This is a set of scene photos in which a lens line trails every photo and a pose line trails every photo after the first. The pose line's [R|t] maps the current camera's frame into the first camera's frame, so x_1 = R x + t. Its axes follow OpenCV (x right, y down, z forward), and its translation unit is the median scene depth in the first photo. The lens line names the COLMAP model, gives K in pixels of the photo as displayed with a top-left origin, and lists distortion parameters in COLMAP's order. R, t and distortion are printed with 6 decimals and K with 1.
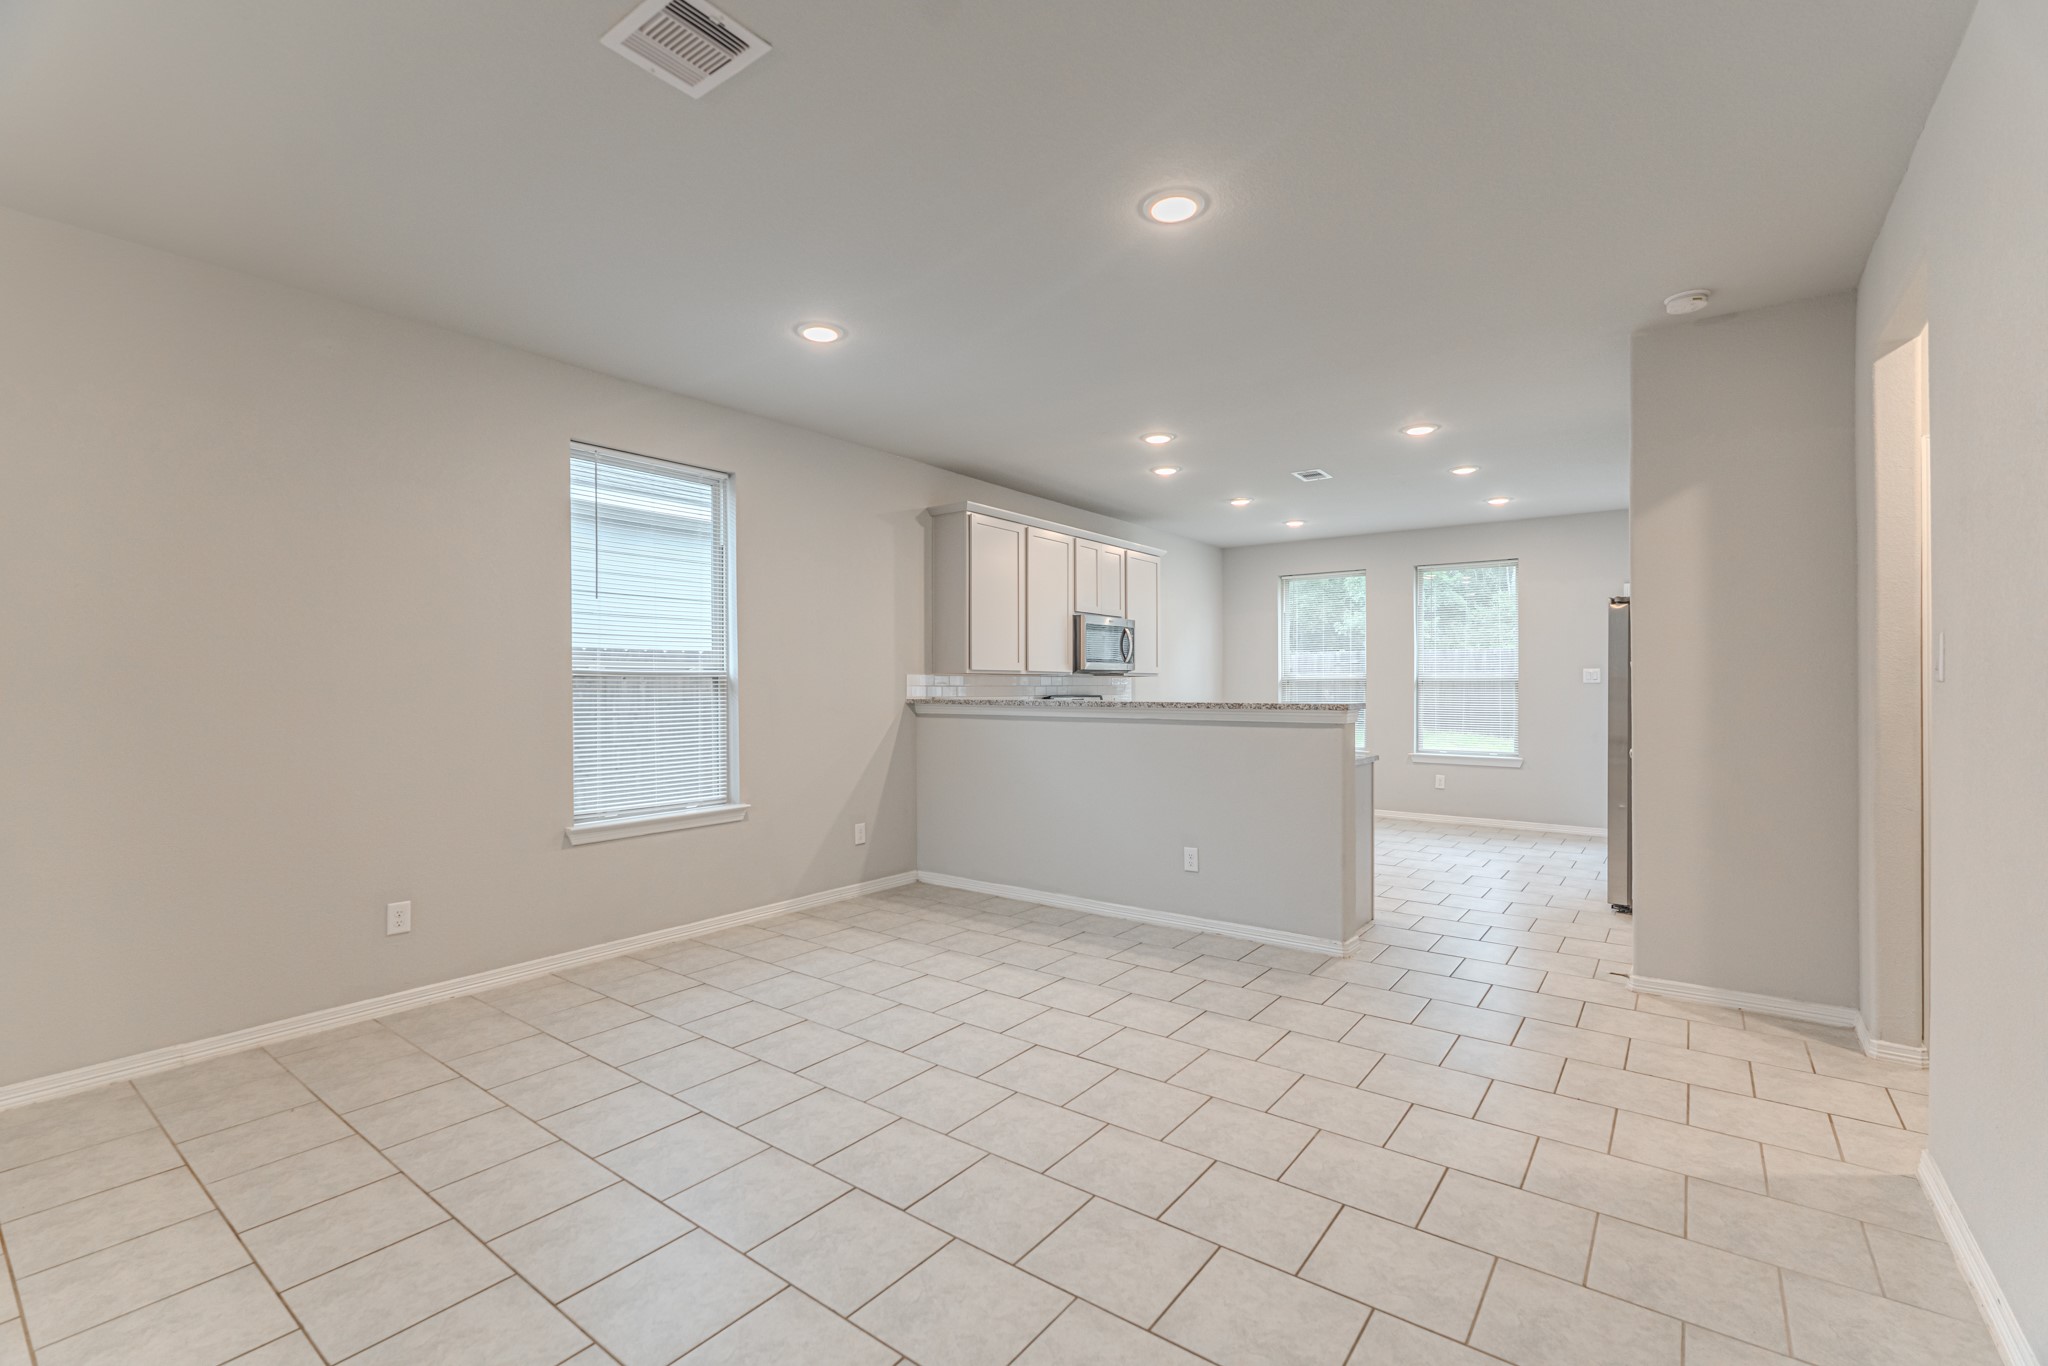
lens RADIAL K [[902.0, 0, 1024.7], [0, 902.0, 677.1], [0, 0, 1]] dist [-0.010875, 0.002634]
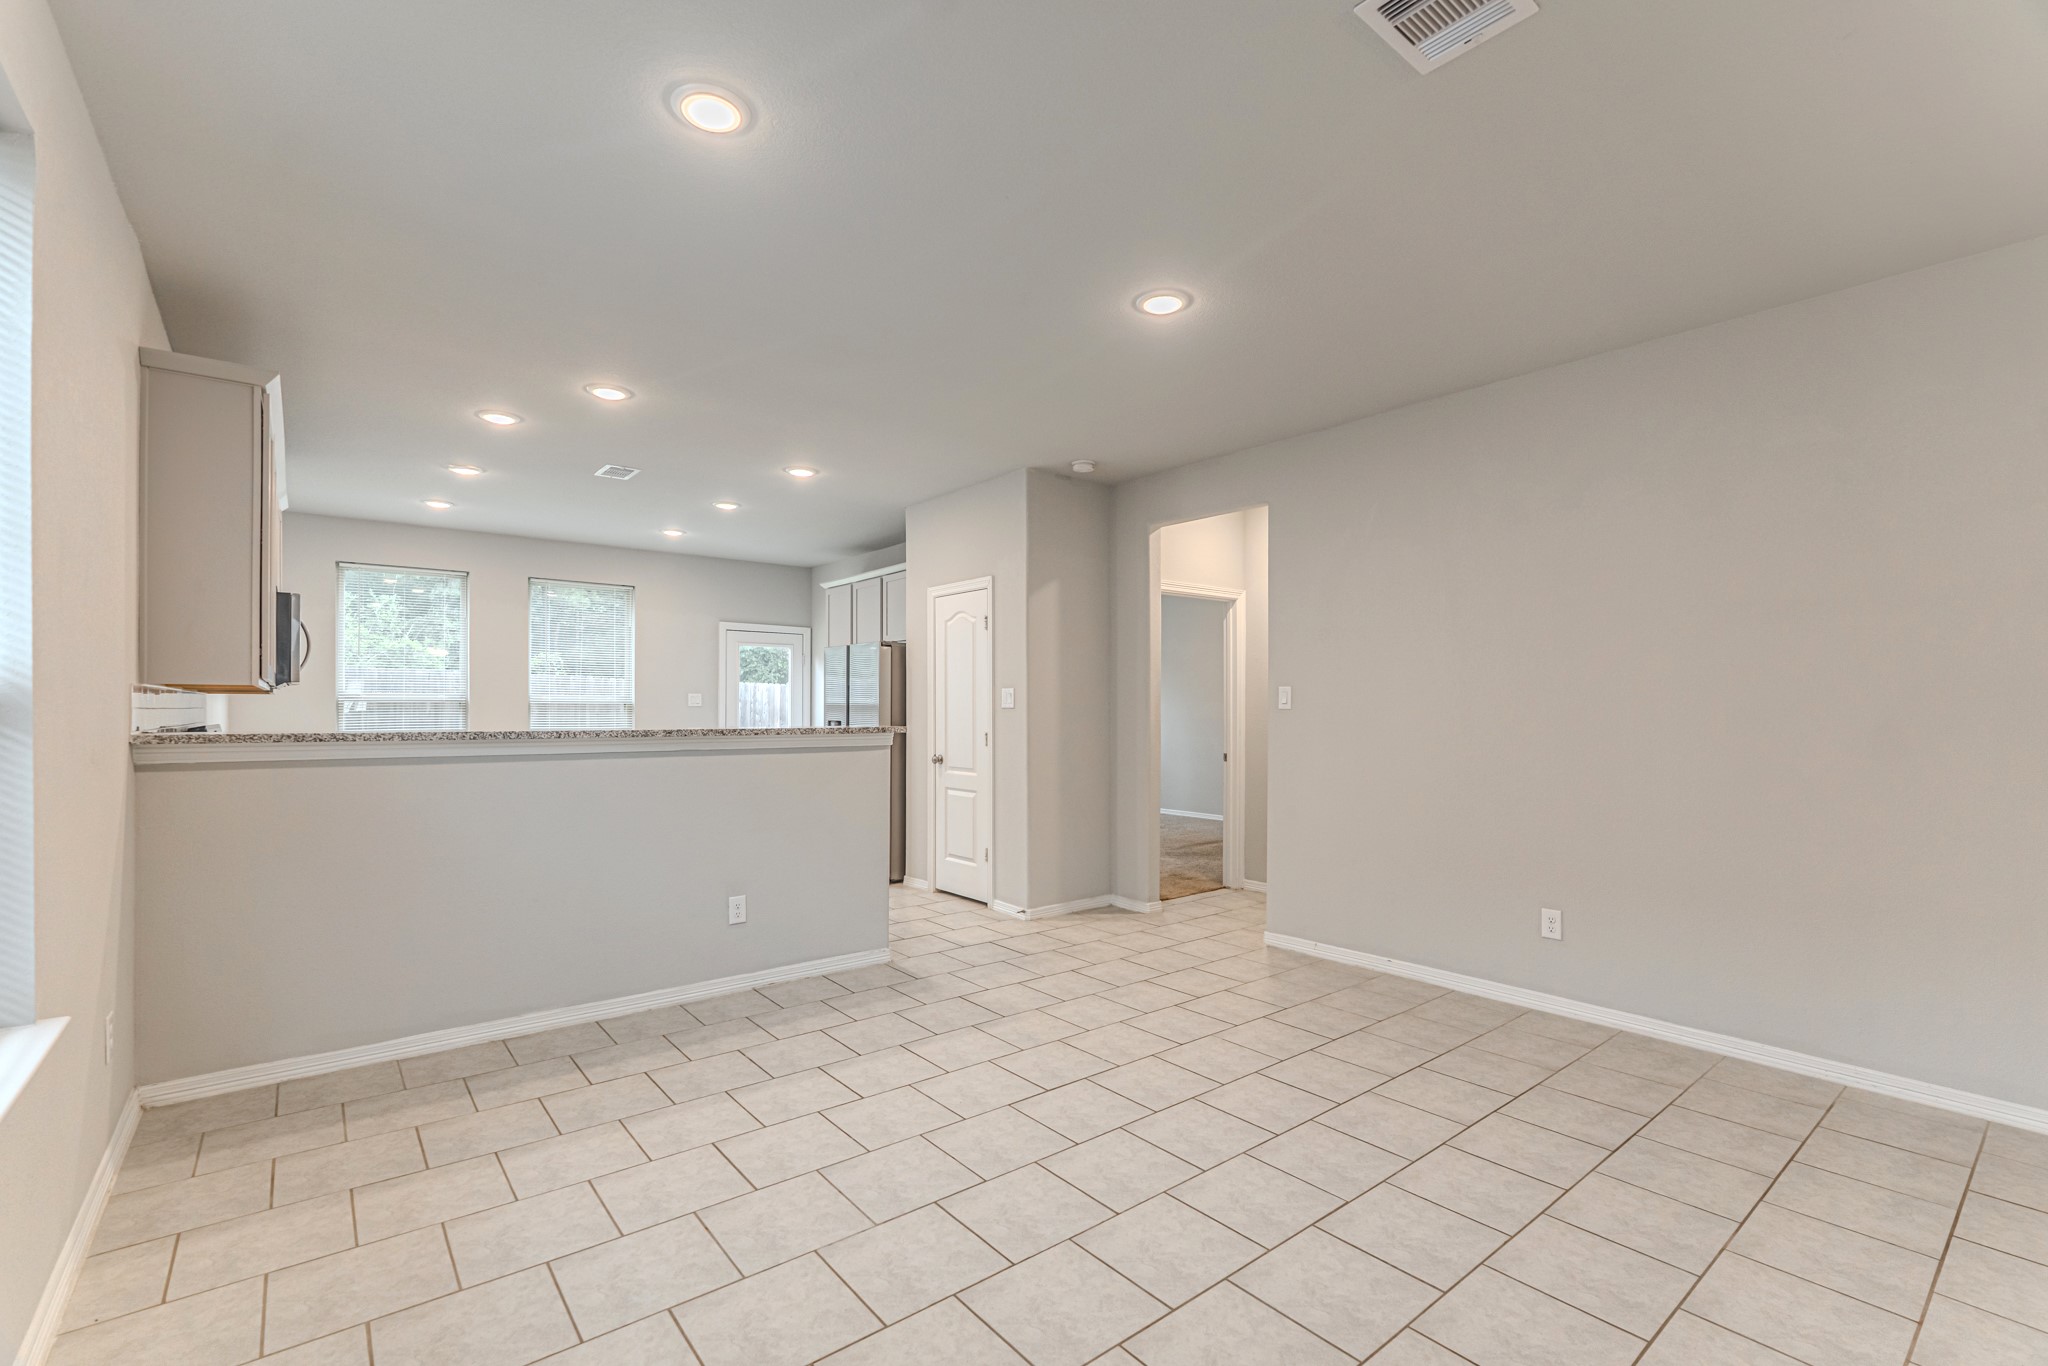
lens RADIAL K [[902.0, 0, 1033.8], [0, 902.0, 710.1], [0, 0, 1]] dist [-0.010875, 0.002634]
pose [[0.242319, 0.000602, 0.970197, -0.599372], [-0.010652, 0.999941, 0.002040, 0.005919], [-0.970138, -0.010829, 0.242311, 0.528892]]
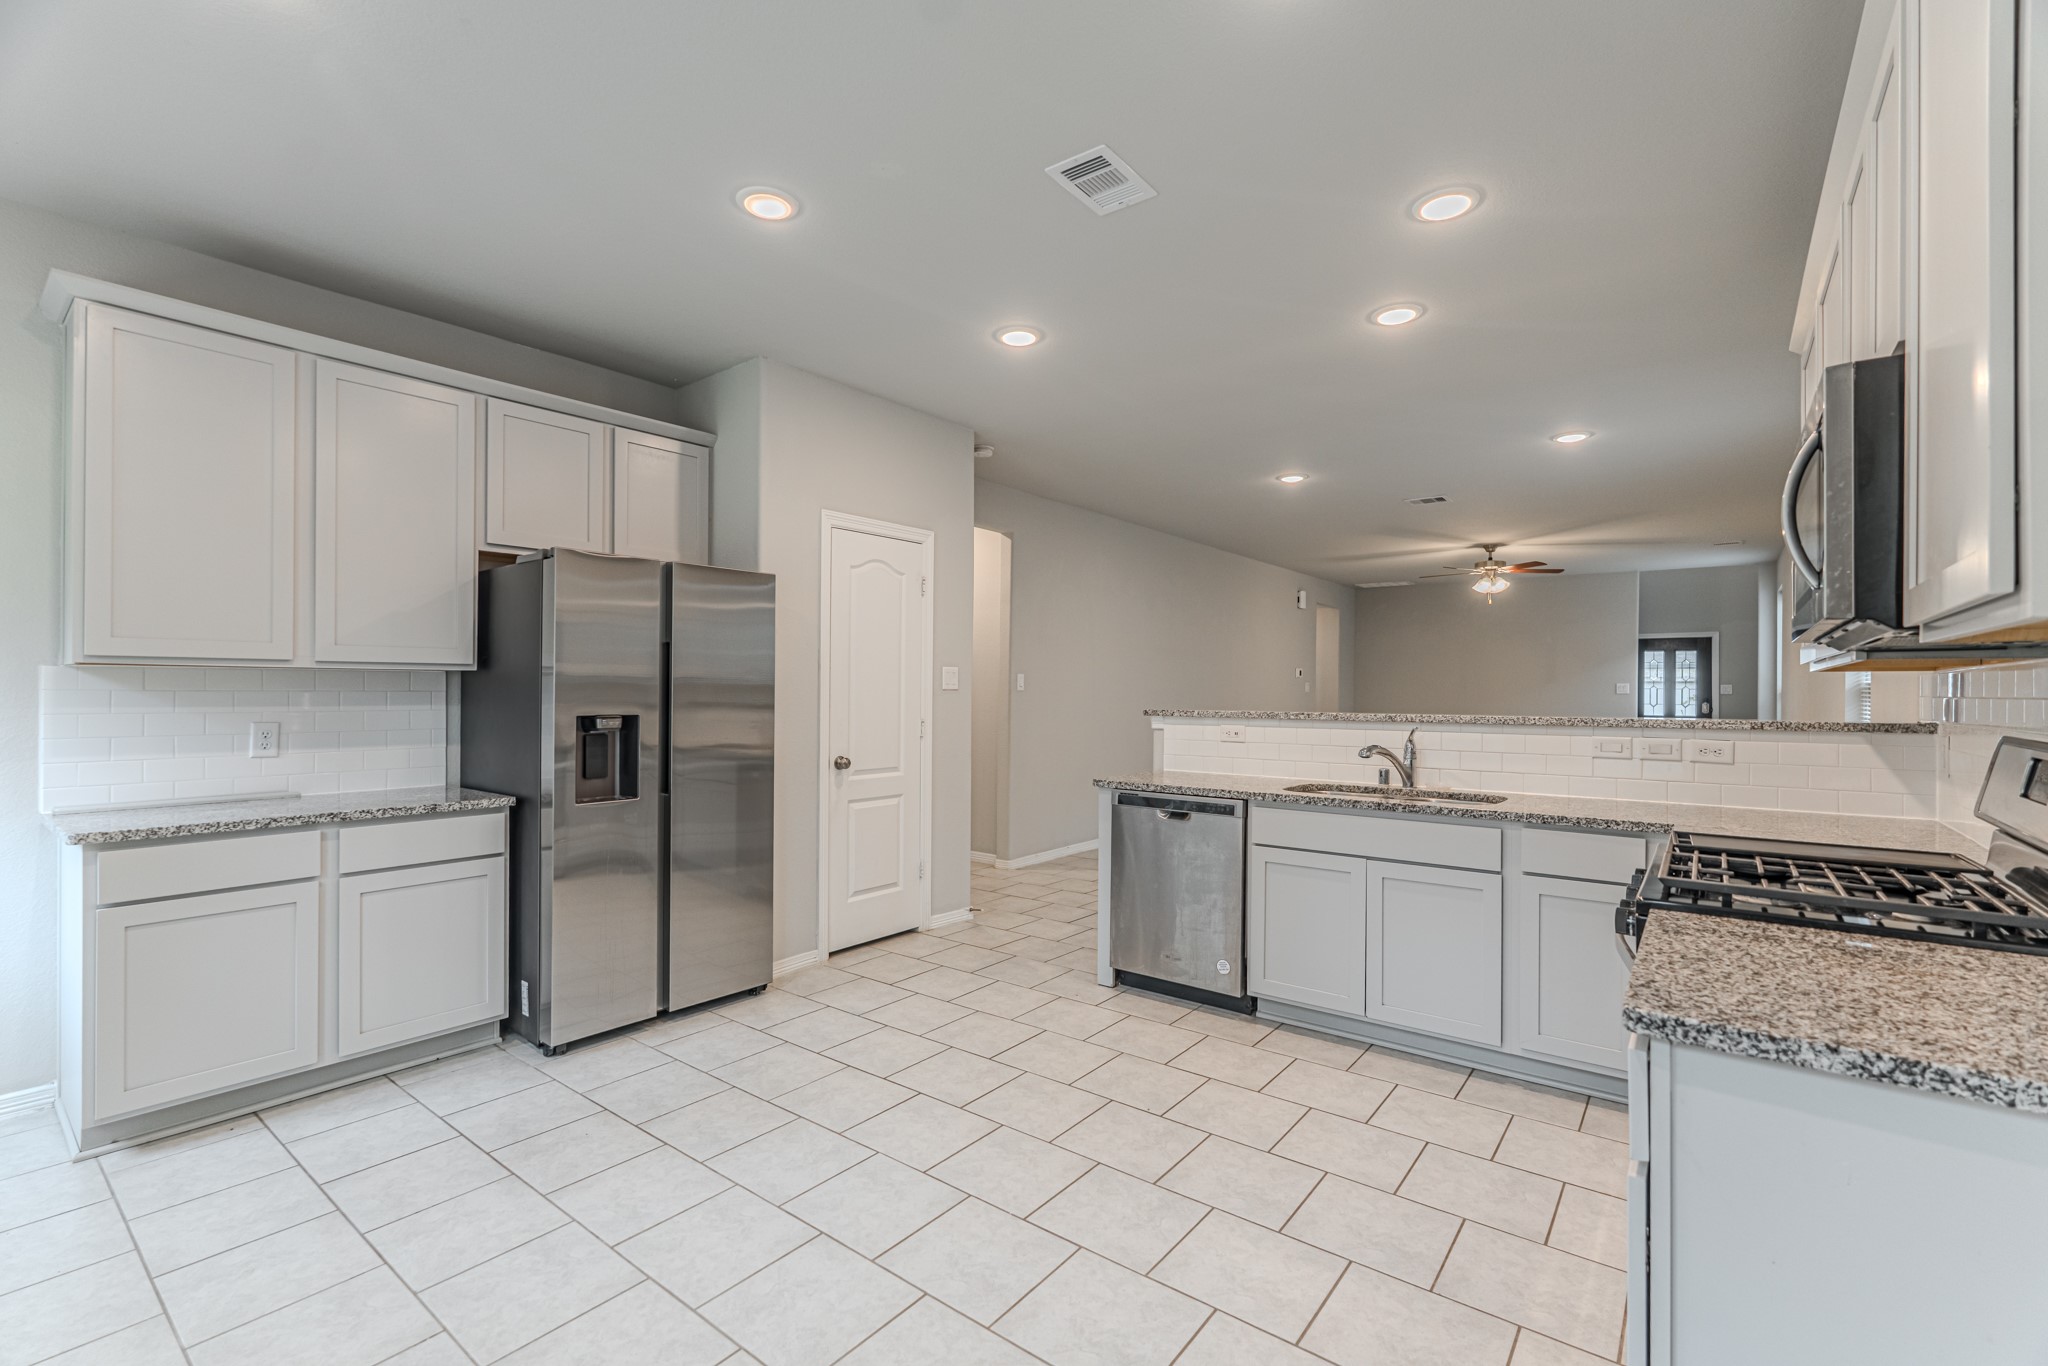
lens RADIAL K [[902.0, 0, 1019.5], [0, 902.0, 663.4], [0, 0, 1]] dist [-0.010875, 0.002634]
pose [[-0.999895, -0.004716, 0.013722, 0.484370], [-0.005198, 0.999363, -0.035297, 0.011557], [-0.013547, -0.035364, -0.999283, 1.946027]]
